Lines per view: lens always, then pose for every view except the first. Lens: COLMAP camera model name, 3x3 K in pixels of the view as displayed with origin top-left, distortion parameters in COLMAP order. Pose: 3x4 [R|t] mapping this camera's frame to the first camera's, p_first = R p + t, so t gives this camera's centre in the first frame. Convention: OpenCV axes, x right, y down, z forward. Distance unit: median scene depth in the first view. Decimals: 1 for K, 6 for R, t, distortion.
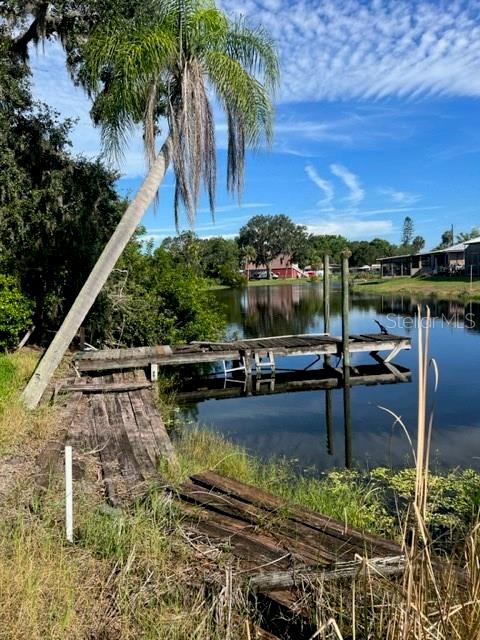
lens RADIAL K [[477.0, 0, 241.1], [0, 477.0, 321.1], [0, 0, 1]] dist [-0.000005, -0.009739]
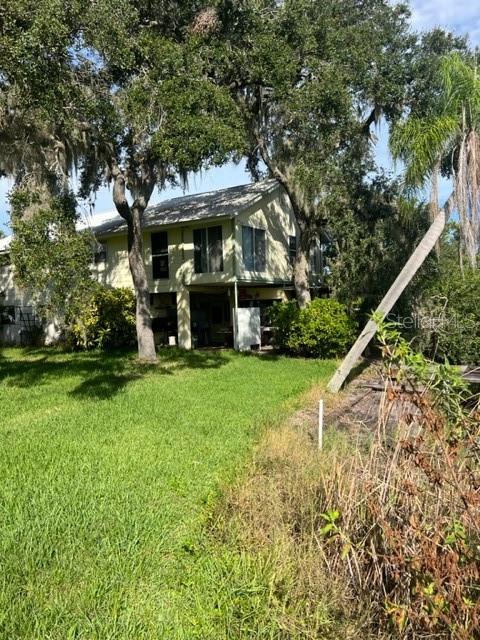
lens RADIAL K [[477.0, 0, 239.9], [0, 477.0, 319.4], [0, 0, 1]] dist [-0.000005, -0.009739]
pose [[0.740703, 0.030989, -0.671118, 0.210592], [-0.062119, 0.997815, -0.022485, 0.001625], [0.668955, 0.058344, 0.741010, -0.206697]]
